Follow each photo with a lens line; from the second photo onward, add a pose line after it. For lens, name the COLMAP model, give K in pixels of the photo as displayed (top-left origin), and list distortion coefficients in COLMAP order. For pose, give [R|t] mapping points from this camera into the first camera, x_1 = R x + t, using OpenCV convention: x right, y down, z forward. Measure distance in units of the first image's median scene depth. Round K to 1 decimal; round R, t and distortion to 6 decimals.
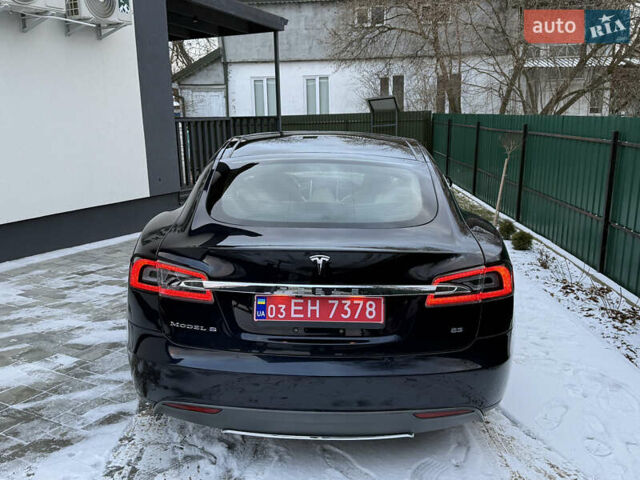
lens RADIAL K [[597.8, 0, 317.7], [0, 597.8, 254.1], [0, 0, 1]] dist [0.142839, -0.305443]
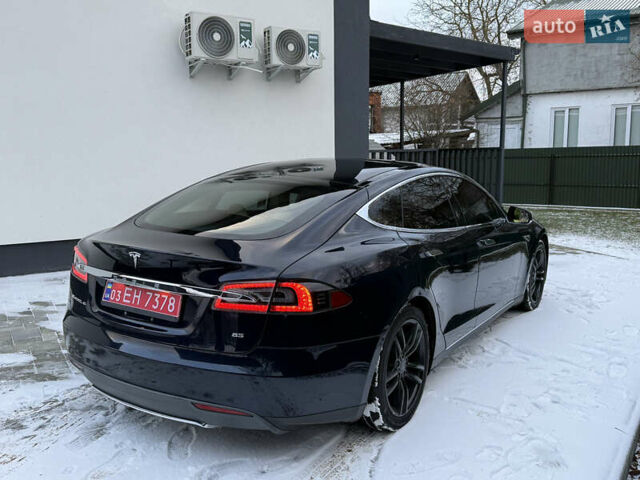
lens RADIAL K [[597.8, 0, 317.7], [0, 597.8, 254.1], [0, 0, 1]] dist [0.142839, -0.305443]
pose [[0.845628, 0.094504, -0.525340, 0.820318], [-0.122821, 0.992243, -0.019206, -0.013976], [0.519450, 0.080764, 0.850675, 0.131154]]
